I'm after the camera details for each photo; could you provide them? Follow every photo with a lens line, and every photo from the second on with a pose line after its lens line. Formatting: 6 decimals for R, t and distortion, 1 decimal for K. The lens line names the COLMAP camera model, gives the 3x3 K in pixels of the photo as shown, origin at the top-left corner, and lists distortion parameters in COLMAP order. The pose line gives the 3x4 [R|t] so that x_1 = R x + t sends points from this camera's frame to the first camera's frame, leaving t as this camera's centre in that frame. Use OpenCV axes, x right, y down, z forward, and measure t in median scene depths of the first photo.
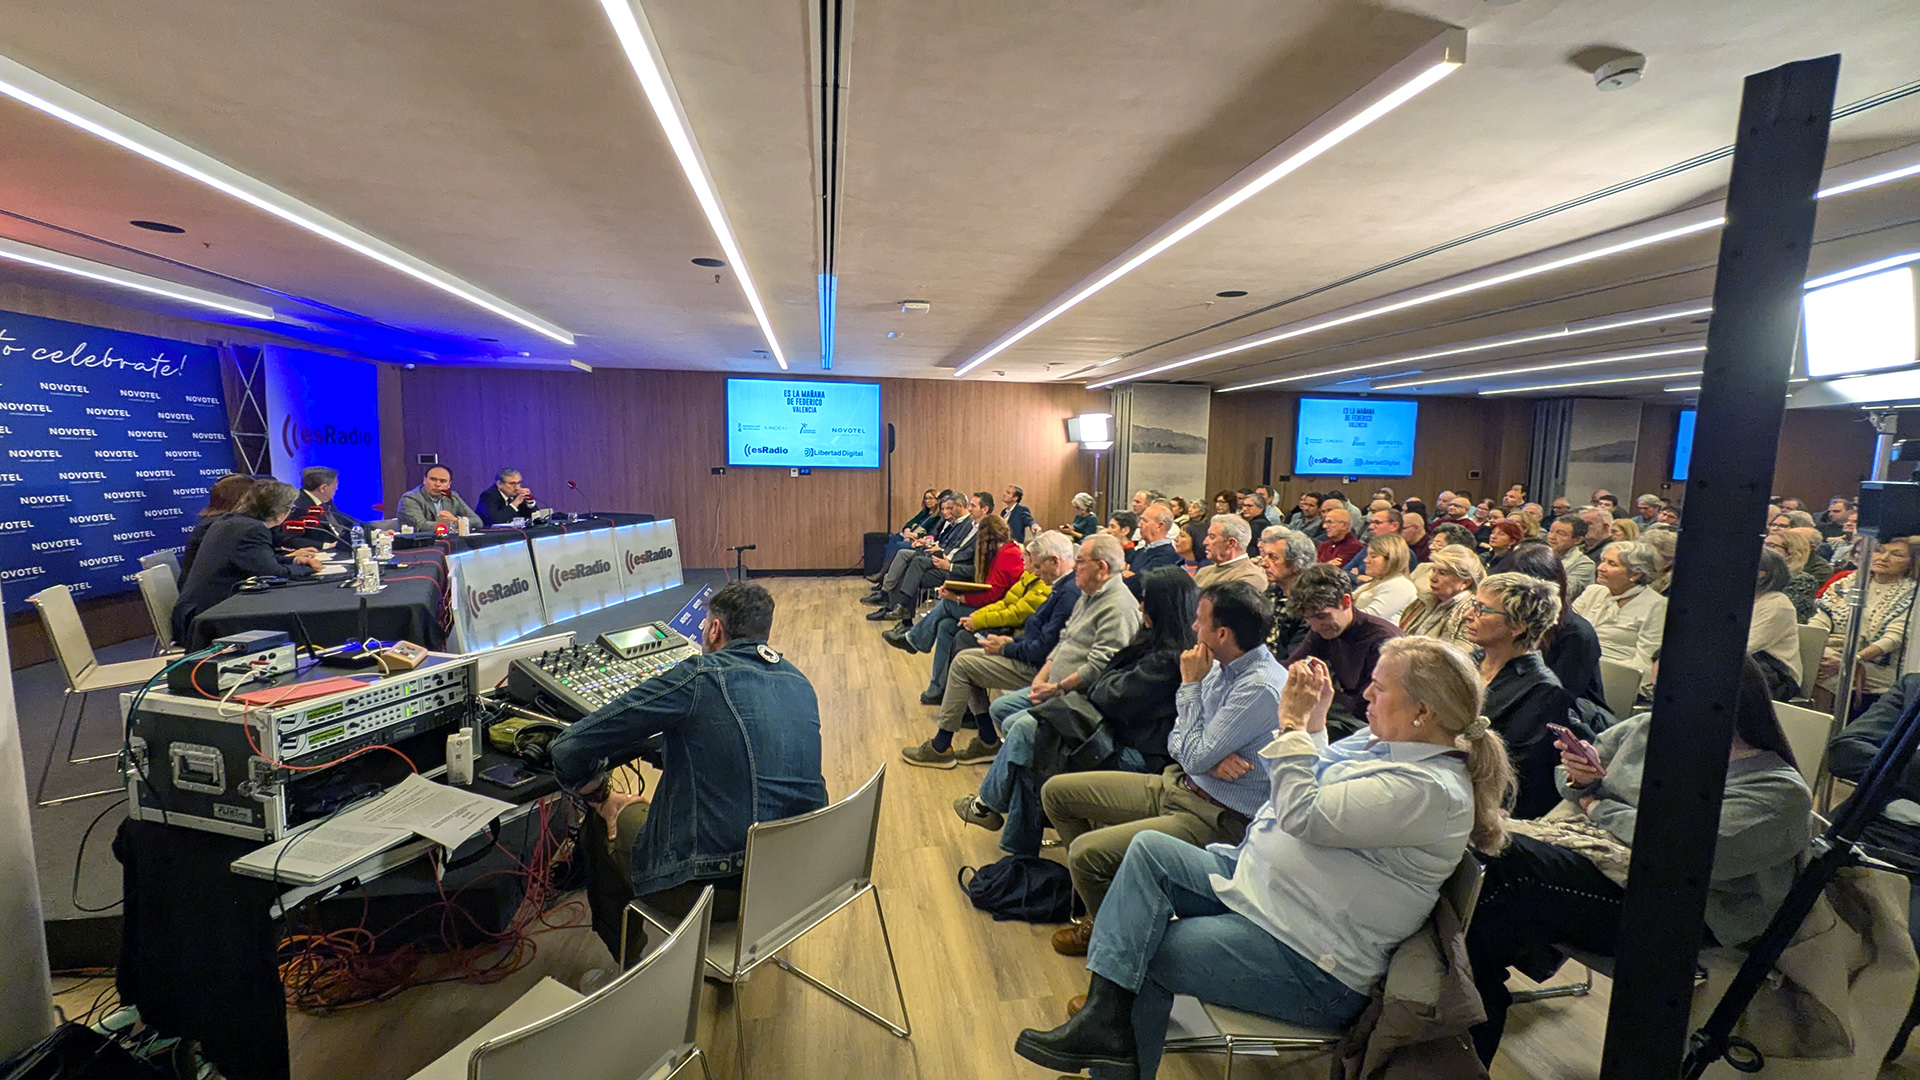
lens RADIAL K [[740.4, 0, 959.5], [0, 740.4, 539.7], [0, 0, 1]] dist [-0.003244, -0.000496]
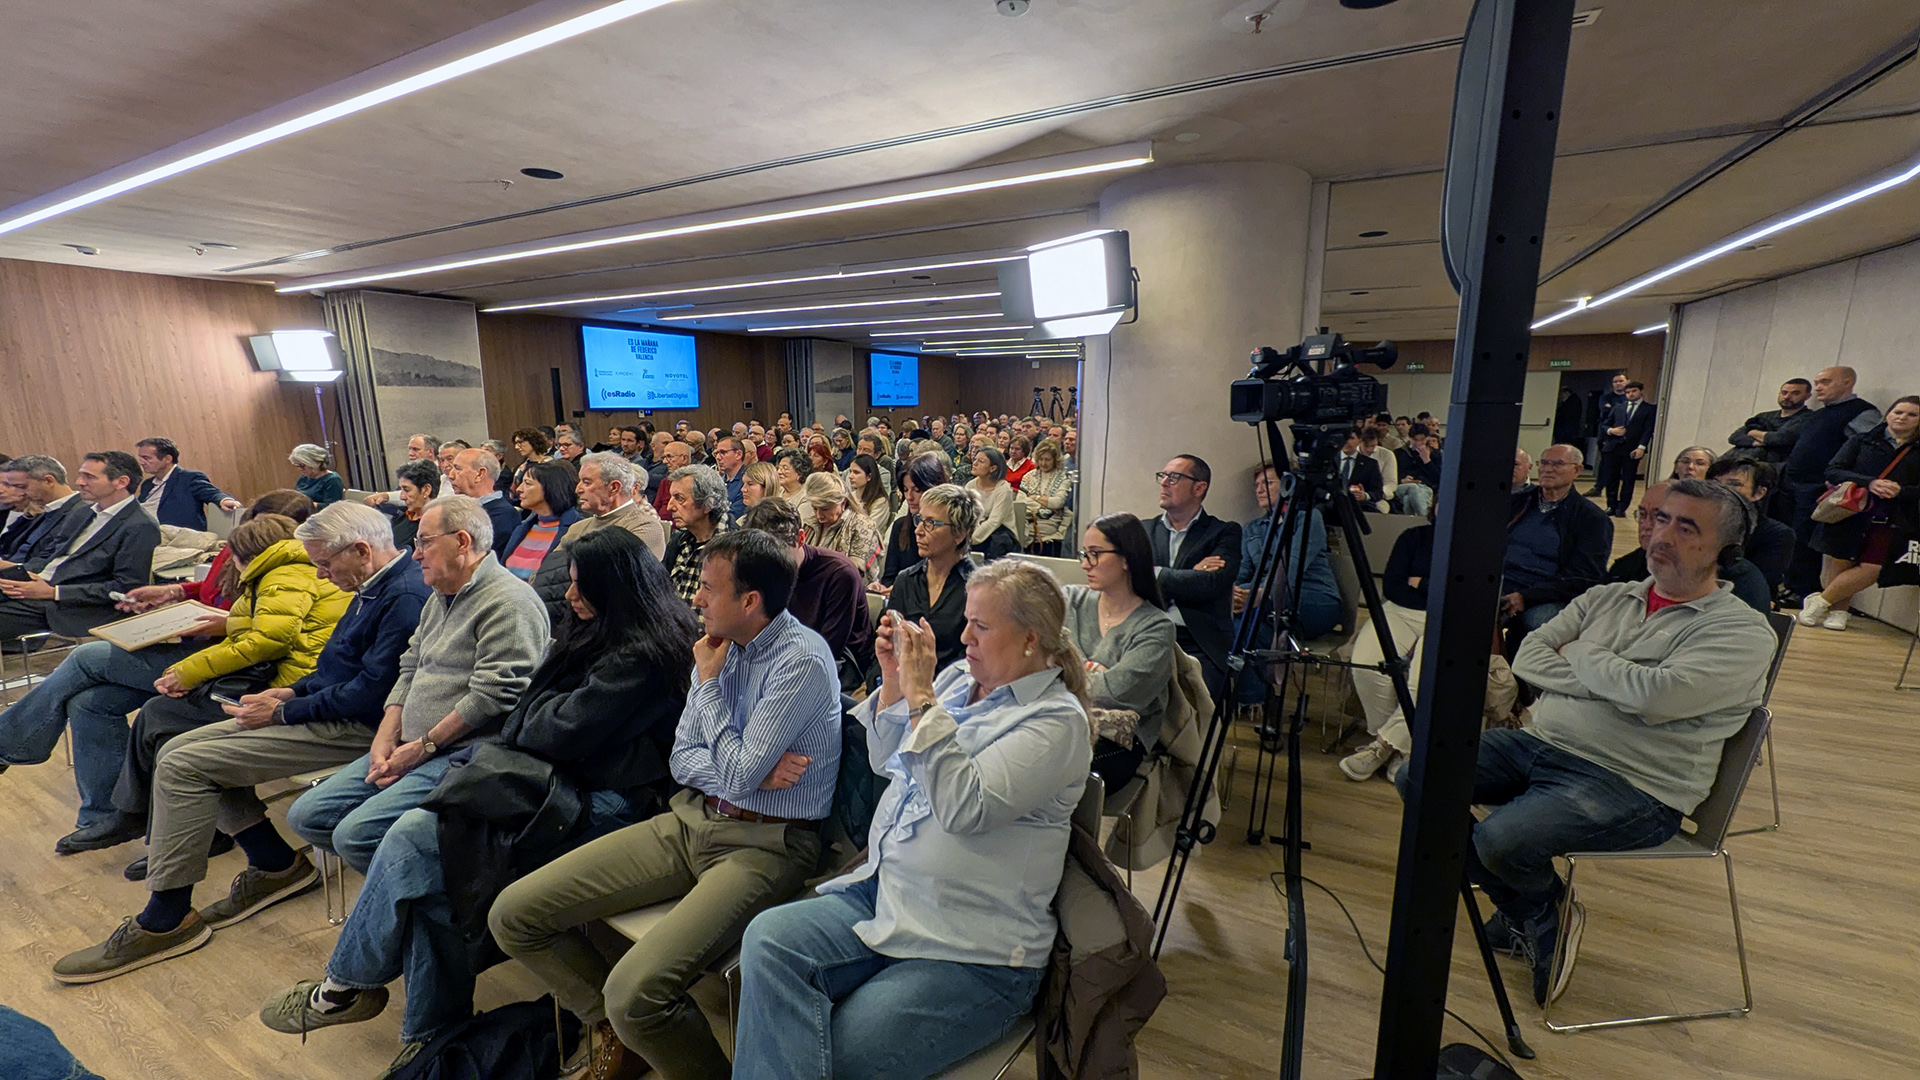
lens RADIAL K [[740.4, 0, 949.1], [0, 740.4, 540.2], [0, 0, 1]] dist [-0.003244, -0.000496]
pose [[0.601841, -0.166577, 0.781050, -0.055152], [0.102075, 0.986028, 0.131640, -0.009704], [-0.792065, 0.000499, 0.610436, 0.211339]]
